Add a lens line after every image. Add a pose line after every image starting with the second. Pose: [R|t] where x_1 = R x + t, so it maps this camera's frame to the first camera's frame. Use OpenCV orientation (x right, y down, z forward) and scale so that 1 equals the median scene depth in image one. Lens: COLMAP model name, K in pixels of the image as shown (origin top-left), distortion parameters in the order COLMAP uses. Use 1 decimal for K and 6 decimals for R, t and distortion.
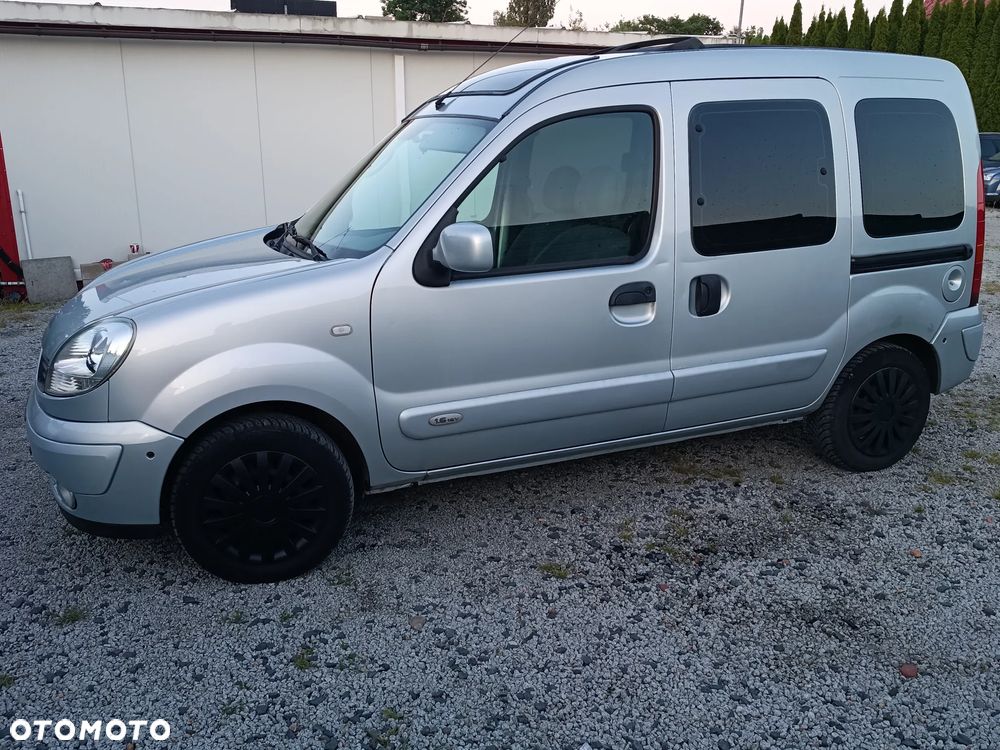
lens RADIAL K [[926.2, 0, 500.0], [0, 926.2, 375.0], [0, 0, 1]] dist [0.008602, 0.000805]
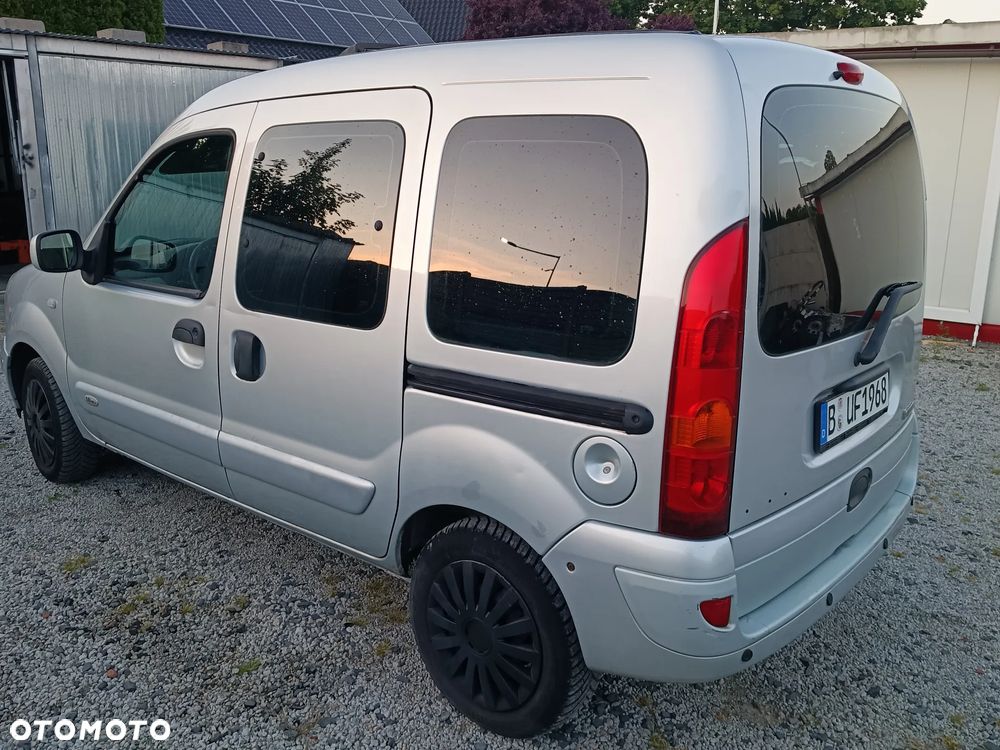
lens RADIAL K [[893.2, 0, 500.0], [0, 893.2, 375.0], [0, 0, 1]] dist [-0.001018, -0.001571]
pose [[0.444817, 0.227386, -0.866275, 0.976348], [-0.260692, 0.958225, 0.117660, -0.213305], [0.856841, 0.173494, 0.485513, 0.775507]]
